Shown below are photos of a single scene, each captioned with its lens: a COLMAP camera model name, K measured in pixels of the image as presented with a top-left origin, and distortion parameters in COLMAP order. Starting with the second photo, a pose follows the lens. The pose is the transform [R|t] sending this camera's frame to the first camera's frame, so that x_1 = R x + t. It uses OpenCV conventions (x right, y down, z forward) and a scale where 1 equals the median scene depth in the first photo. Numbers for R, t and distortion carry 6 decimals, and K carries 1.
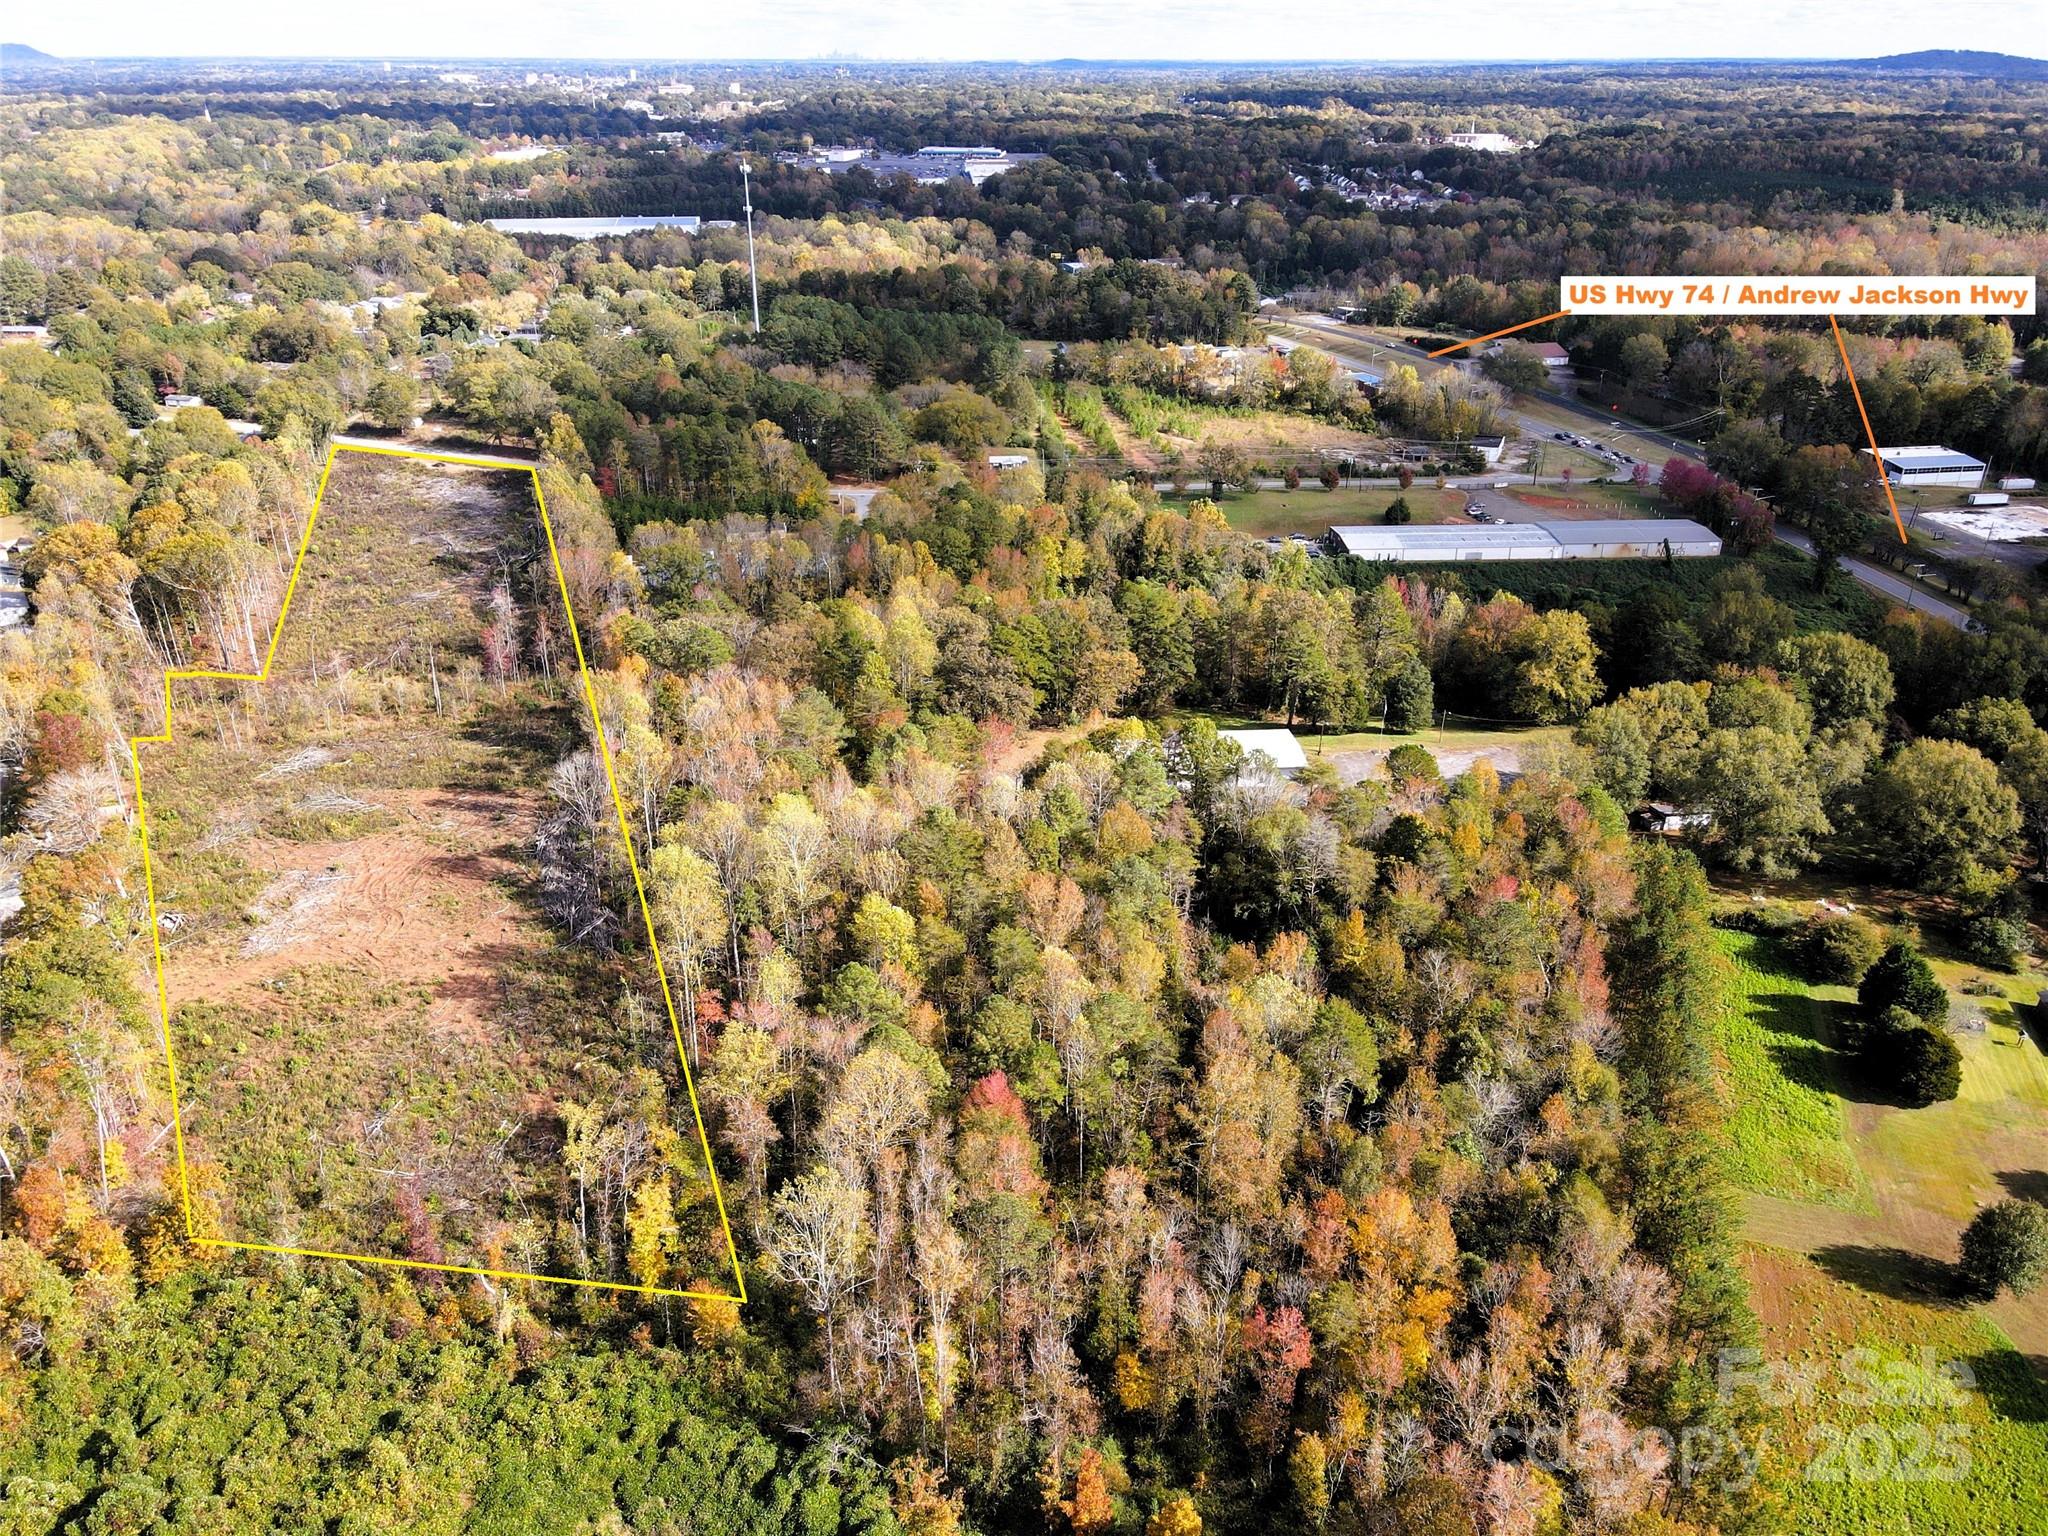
lens RADIAL K [[1493.8, 0, 1024.0], [0, 1493.8, 768.0], [0, 0, 1]] dist [-0.000108, 0.022980]
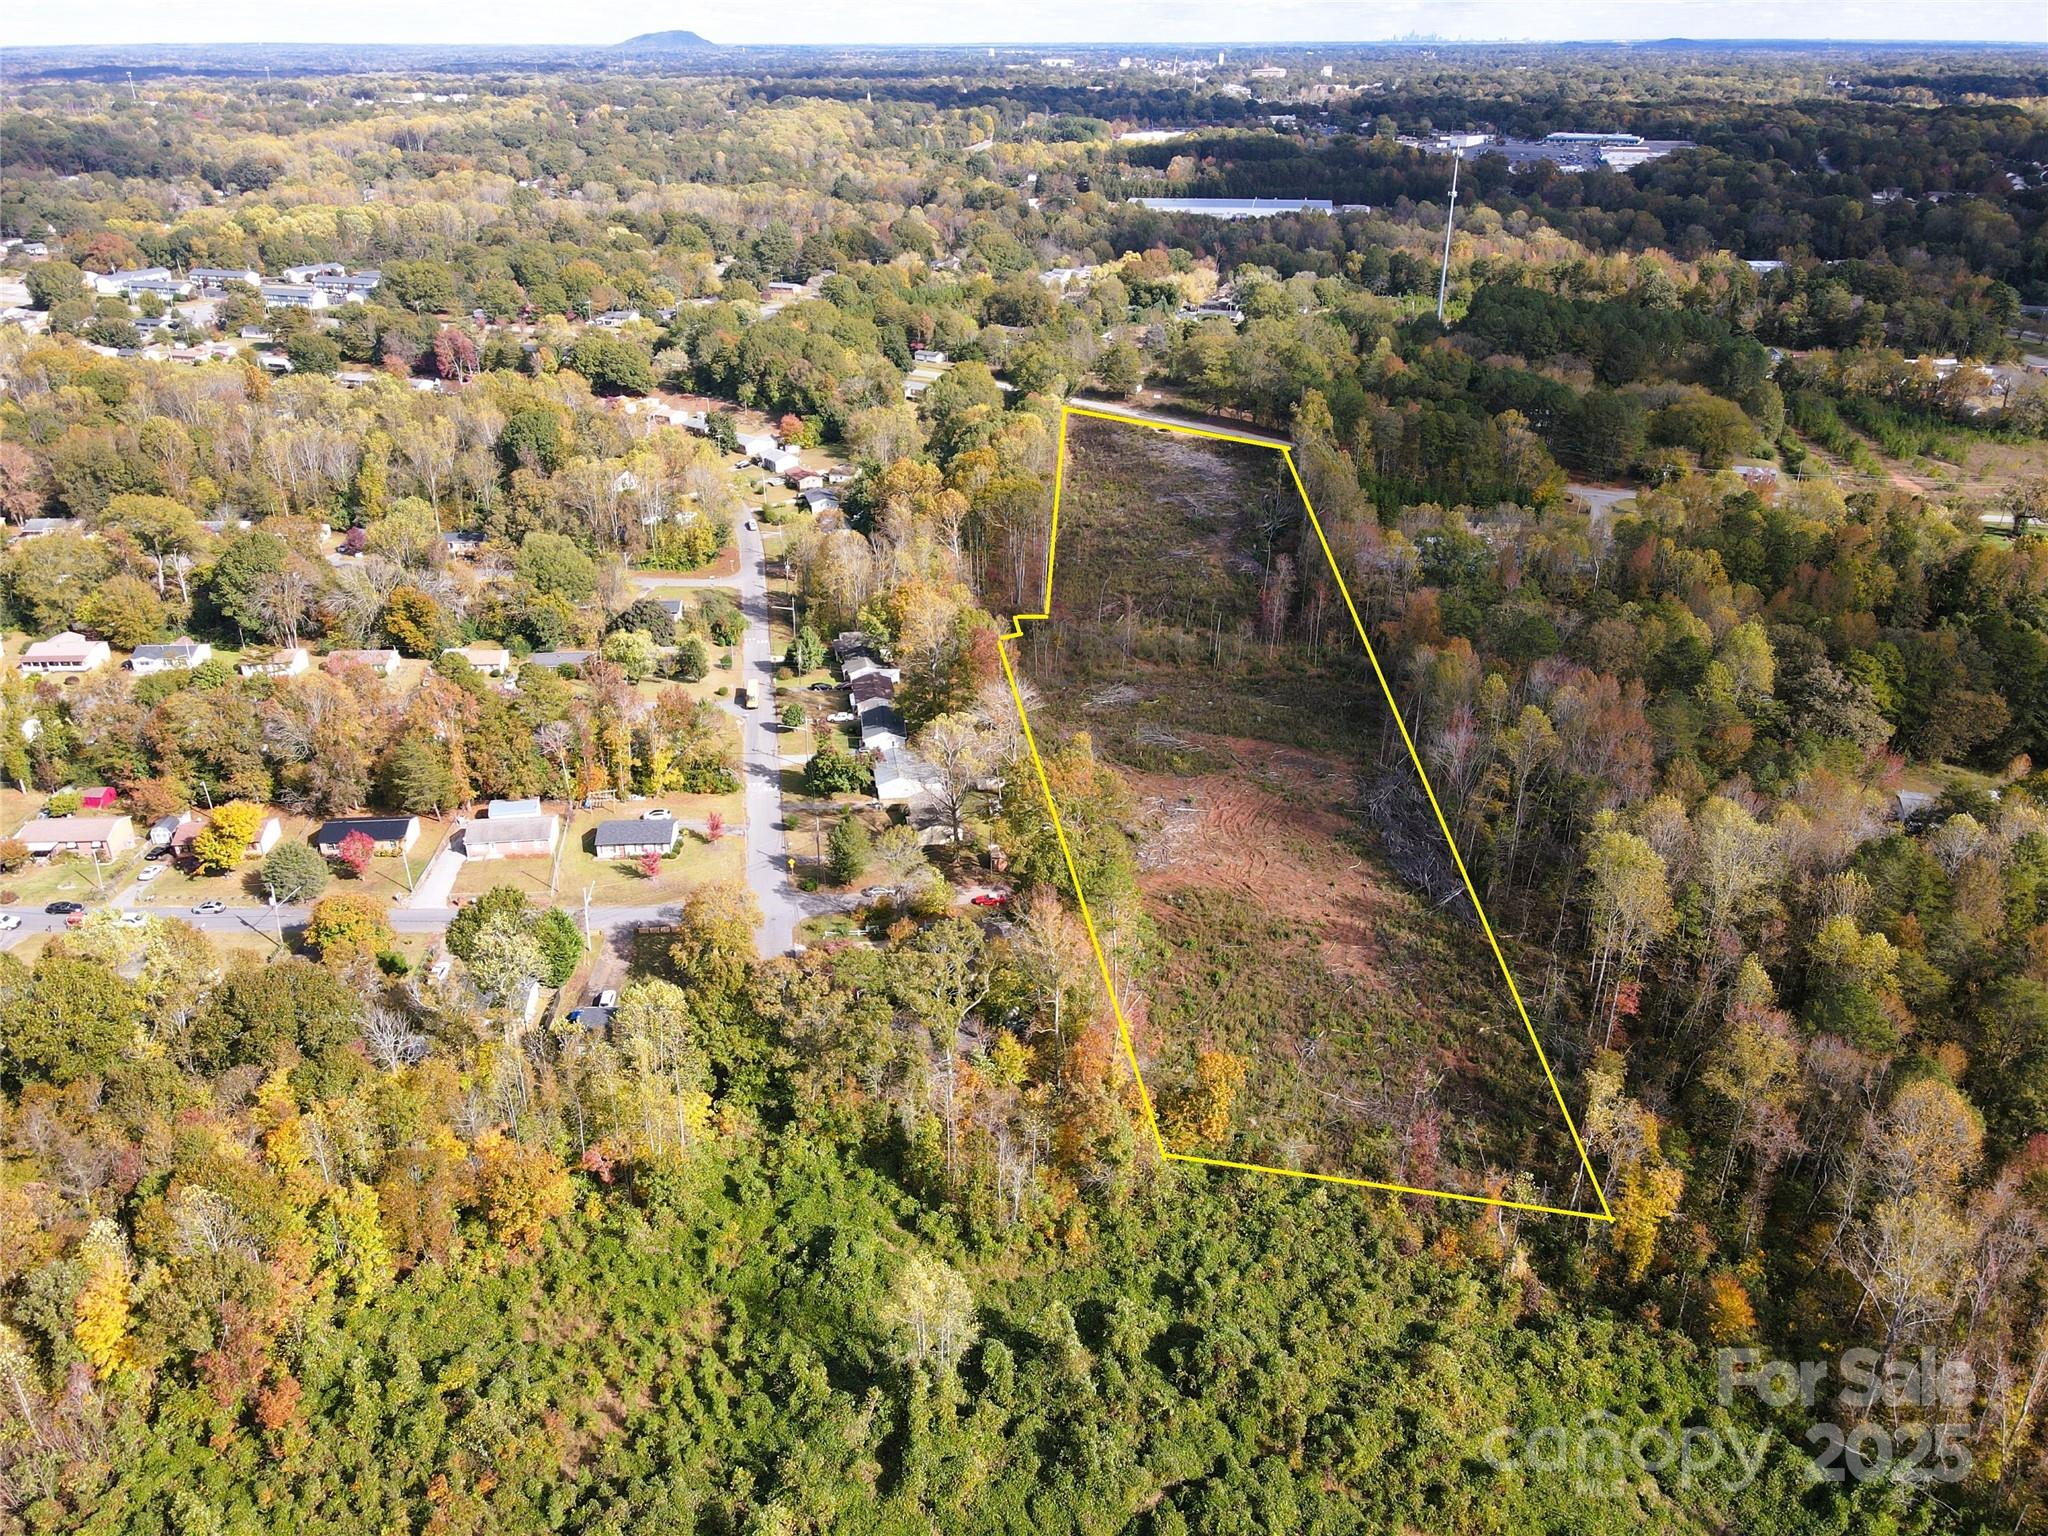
lens RADIAL K [[1493.8, 0, 1024.0], [0, 1493.8, 768.0], [0, 0, 1]] dist [-0.000108, 0.022980]
pose [[0.939993, 0.145542, -0.308596, -0.111848], [-0.142690, 0.989253, 0.031919, 0.012135], [0.309925, 0.014030, 0.950657, -0.028084]]
